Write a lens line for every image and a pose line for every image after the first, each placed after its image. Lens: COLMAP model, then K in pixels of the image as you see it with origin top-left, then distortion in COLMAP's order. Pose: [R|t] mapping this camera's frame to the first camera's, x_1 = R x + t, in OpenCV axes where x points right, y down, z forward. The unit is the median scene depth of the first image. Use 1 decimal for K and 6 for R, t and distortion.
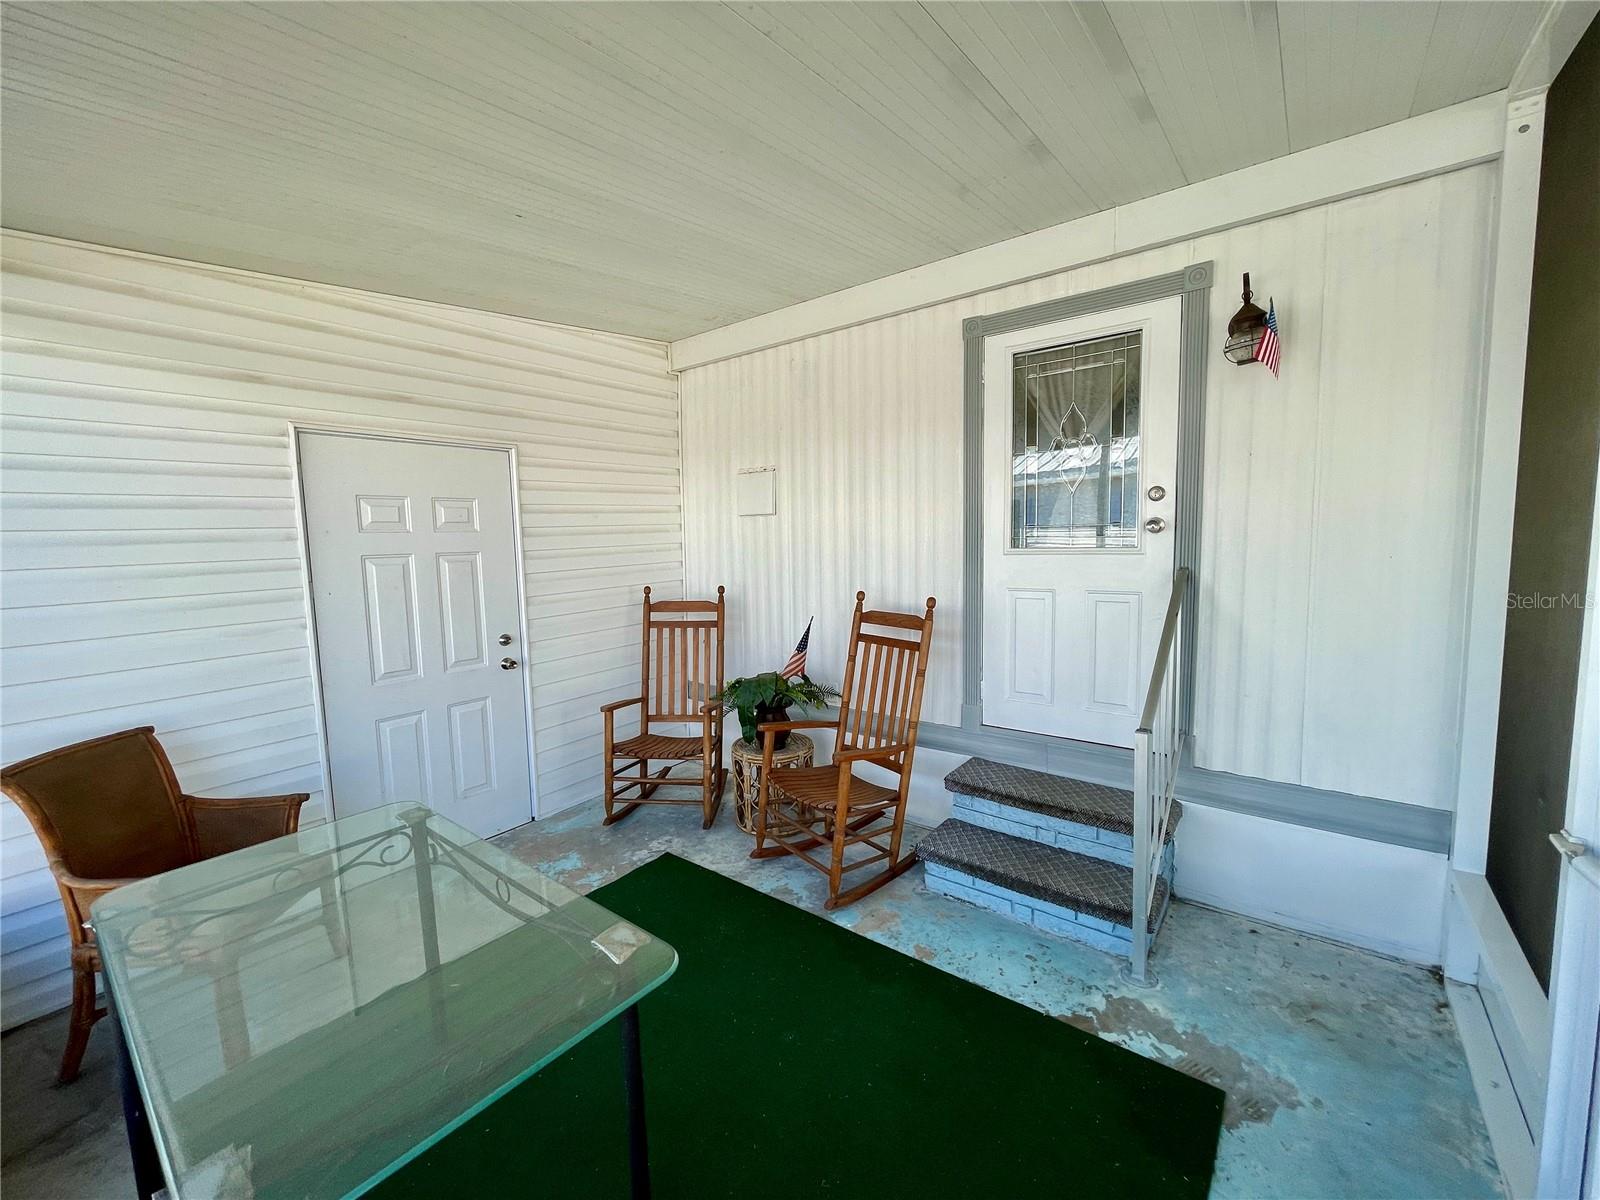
lens RADIAL K [[646.9, 0, 802.5], [0, 646.9, 599.4], [0, 0, 1]] dist [-0.000124, -0.000147]
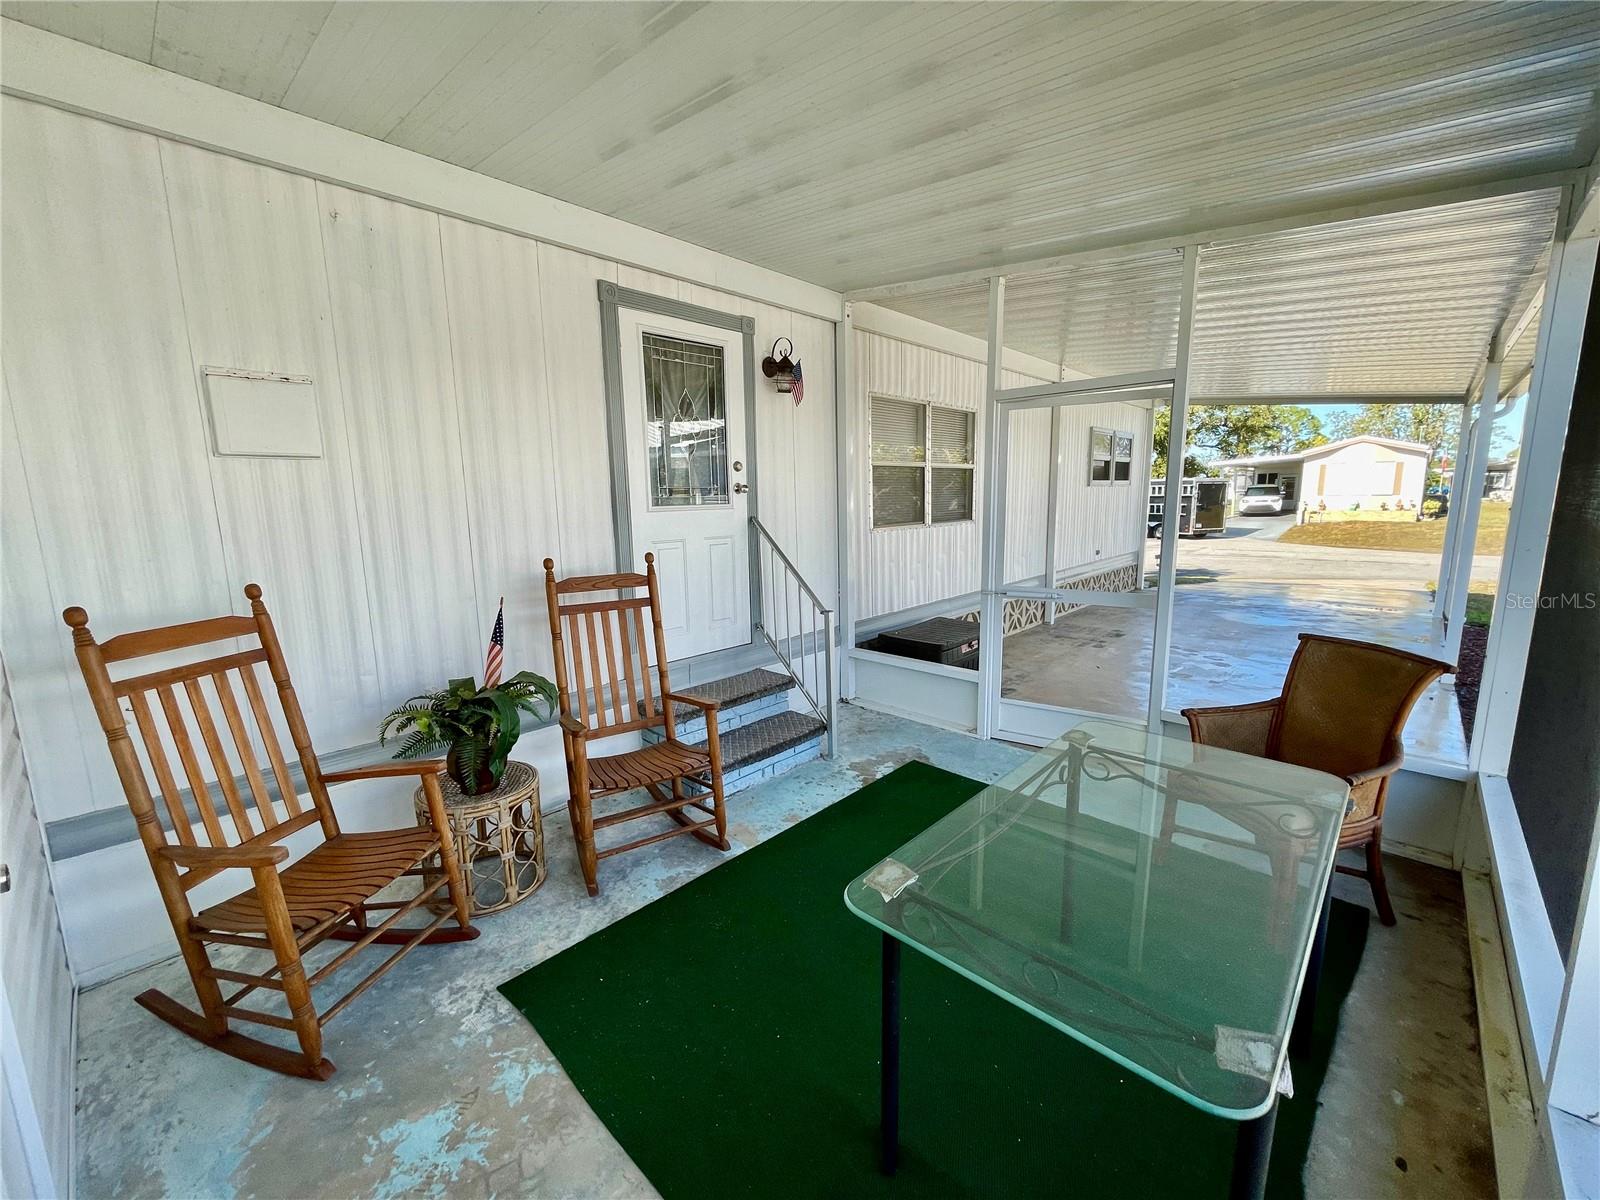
lens RADIAL K [[636.2, 0, 797.2], [0, 636.2, 604.1], [0, 0, 1]] dist [-0.000672, -0.000250]
pose [[0.105253, -0.144298, 0.983921, -0.821114], [0.119226, 0.984111, 0.131572, -0.027801], [-0.987272, 0.103460, 0.120785, 0.665131]]
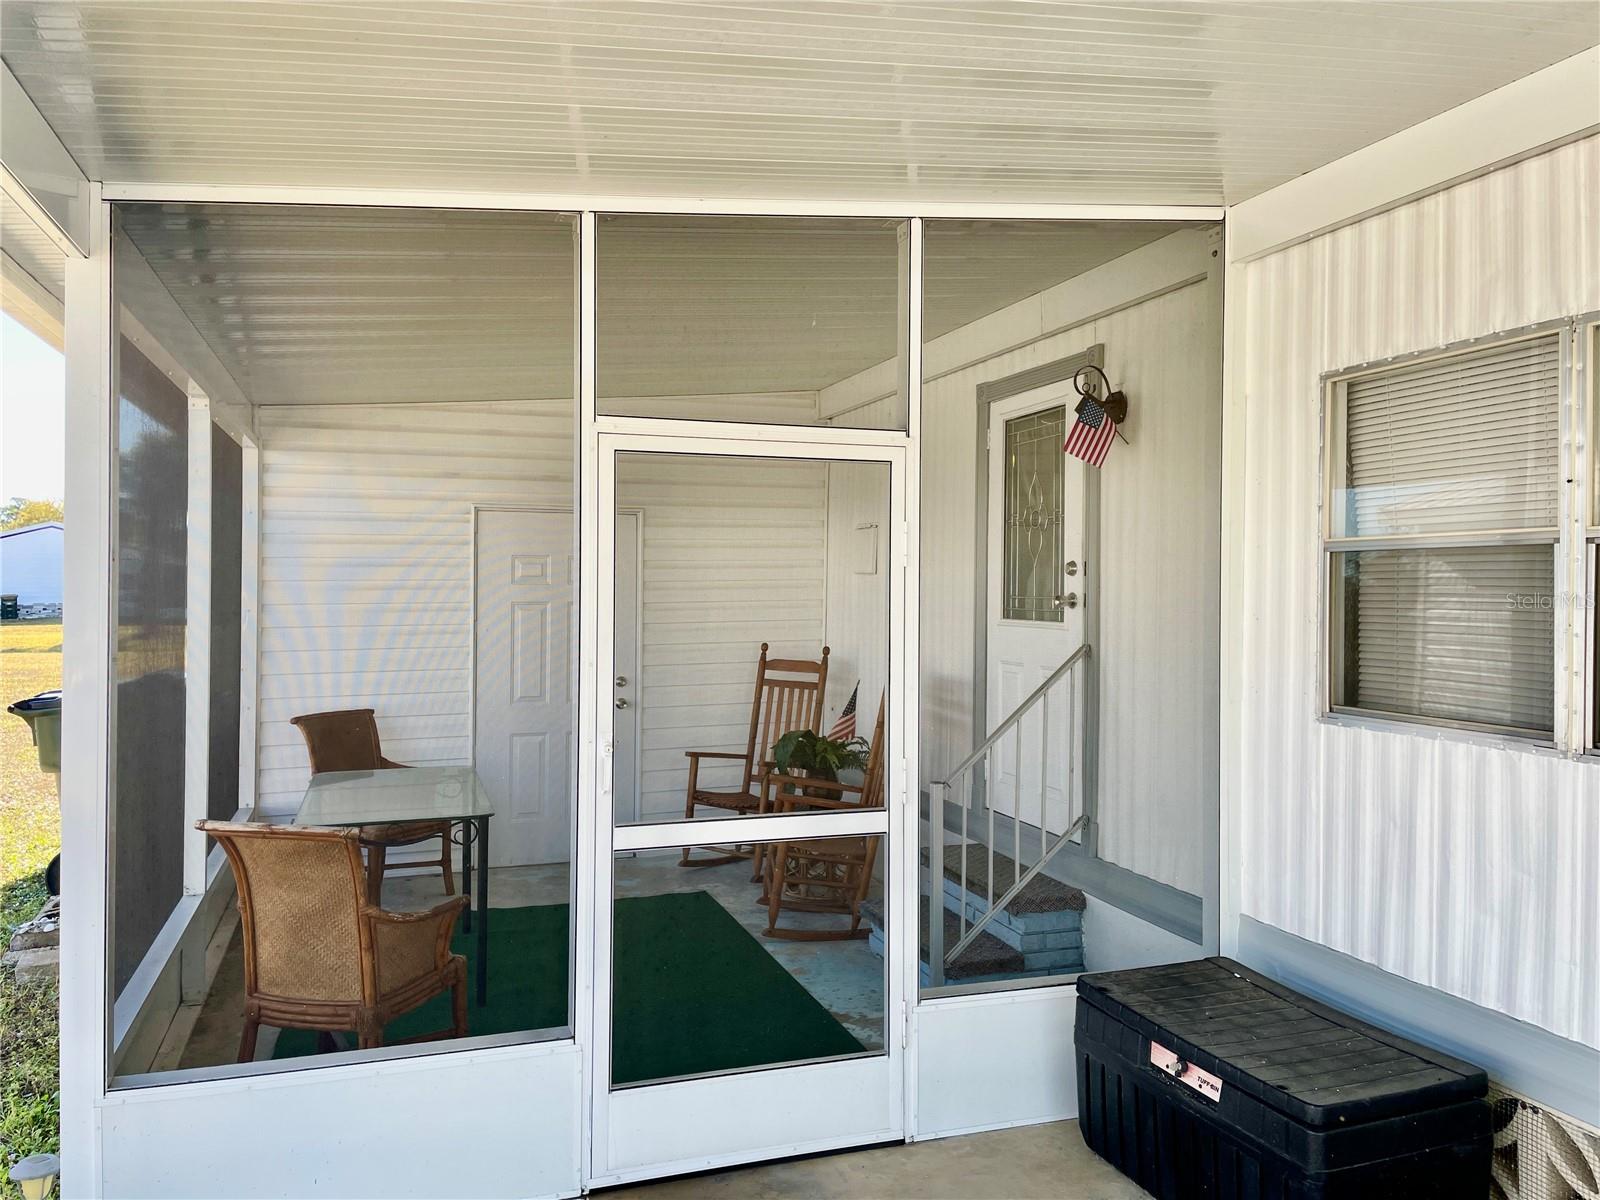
lens RADIAL K [[1209.1, 0, 801.9], [0, 1209.1, 585.6], [0, 0, 1]] dist [0.100532, -0.129680]
pose [[0.836306, 0.028713, -0.547511, 1.111140], [-0.078778, 0.994558, -0.068173, 0.019052], [0.542574, 0.100145, 0.834017, -0.696815]]
